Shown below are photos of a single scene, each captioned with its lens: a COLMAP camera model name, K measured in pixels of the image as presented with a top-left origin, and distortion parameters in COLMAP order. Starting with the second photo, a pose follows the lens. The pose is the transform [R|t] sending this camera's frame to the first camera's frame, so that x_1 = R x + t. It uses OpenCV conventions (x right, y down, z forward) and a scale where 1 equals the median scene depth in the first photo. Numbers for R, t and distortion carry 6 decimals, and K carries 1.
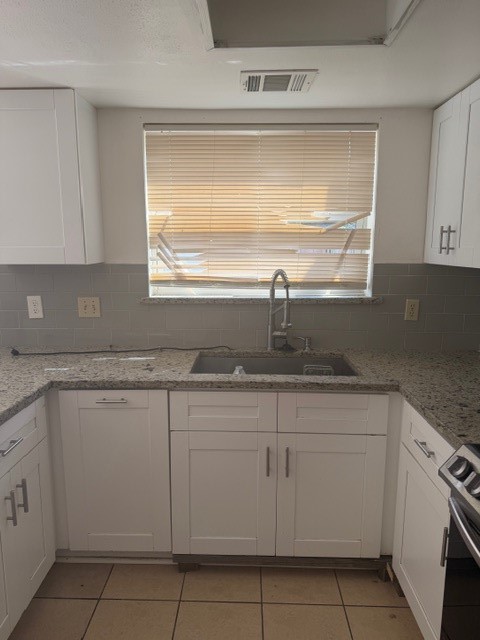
lens RADIAL K [[448.3, 0, 240.0], [0, 448.3, 320.0], [0, 0, 1]] dist [0.079584, -0.119569]
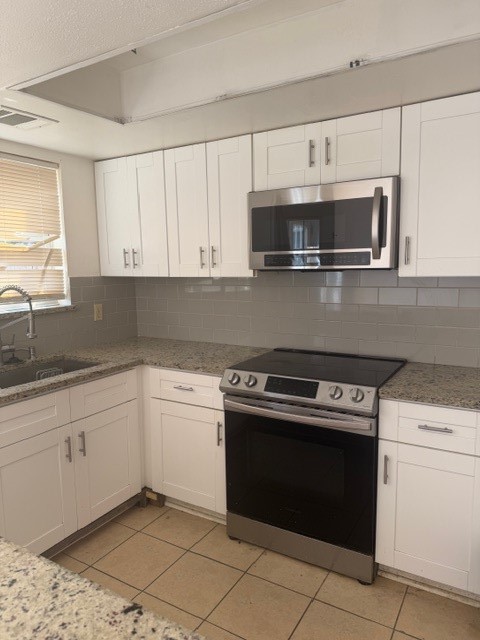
lens RADIAL K [[448.3, 0, 240.0], [0, 448.3, 320.0], [0, 0, 1]] dist [0.079584, -0.119569]
pose [[0.484352, -0.118998, 0.866742, -0.552860], [0.153899, 0.986847, 0.049486, -0.001696], [-0.861230, 0.109422, 0.496295, 0.013874]]
